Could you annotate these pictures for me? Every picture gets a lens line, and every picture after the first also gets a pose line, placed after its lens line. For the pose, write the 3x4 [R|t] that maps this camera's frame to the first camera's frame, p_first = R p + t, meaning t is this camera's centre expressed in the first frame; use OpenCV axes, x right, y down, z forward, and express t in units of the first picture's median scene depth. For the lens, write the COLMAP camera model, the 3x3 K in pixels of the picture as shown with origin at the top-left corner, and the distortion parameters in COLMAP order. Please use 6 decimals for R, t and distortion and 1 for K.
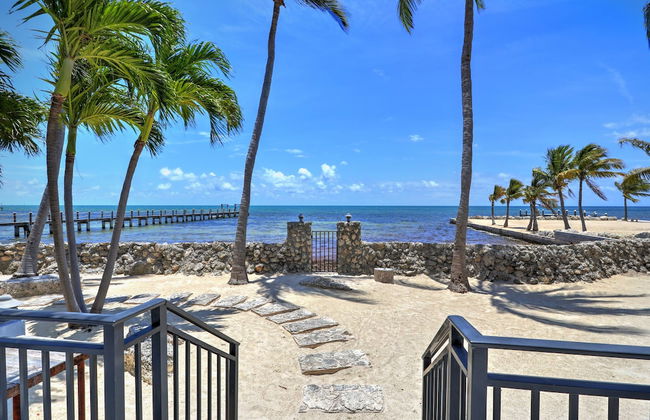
lens RADIAL K [[315.5, 0, 302.0], [0, 315.5, 211.4], [0, 0, 1]] dist [0.000207, -0.000234]
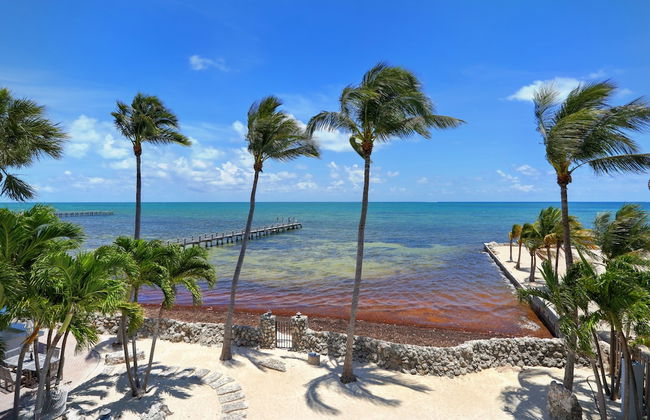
lens RADIAL K [[297.8, 0, 323.6], [0, 297.8, 208.0], [0, 0, 1]] dist [-0.001013, 0.000176]
pose [[0.982069, 0.000495, -0.188521, 0.551500], [0.003238, 0.999805, 0.019494, -0.540372], [0.188493, -0.019755, 0.981876, -0.402072]]
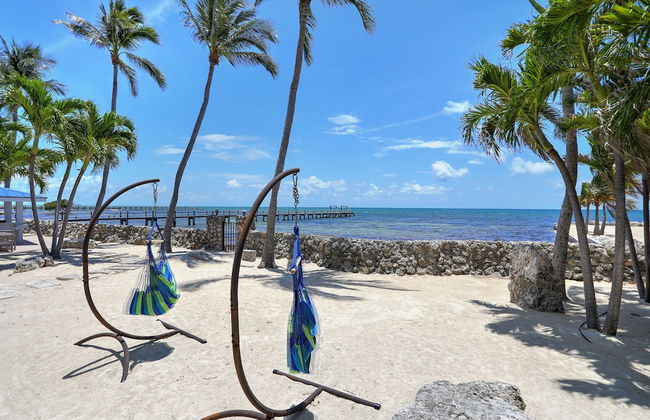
lens RADIAL K [[297.8, 0, 323.6], [0, 297.8, 208.0], [0, 0, 1]] dist [-0.001013, 0.000176]
pose [[0.911797, 0.007799, -0.410566, 1.009556], [-0.011013, 0.999924, -0.005464, 0.002691], [0.410493, 0.009504, 0.911814, -0.031362]]
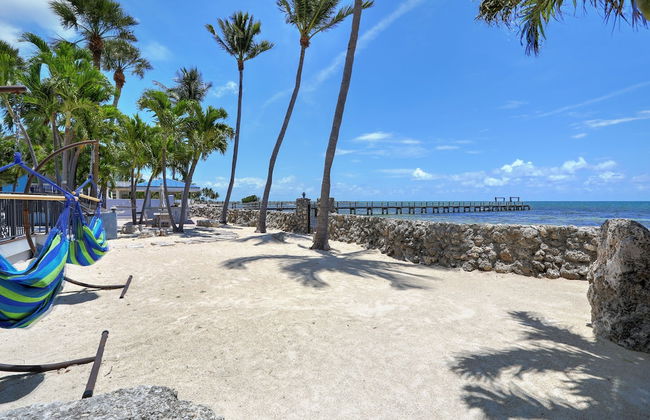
lens RADIAL K [[307.7, 0, 333.4], [0, 307.7, 211.6], [0, 0, 1]] dist [0.002666, 0.000629]
pose [[0.607578, 0.025298, -0.793857, 1.214994], [-0.004298, 0.999583, 0.028565, 0.054740], [0.794249, -0.013943, 0.607433, 0.259720]]
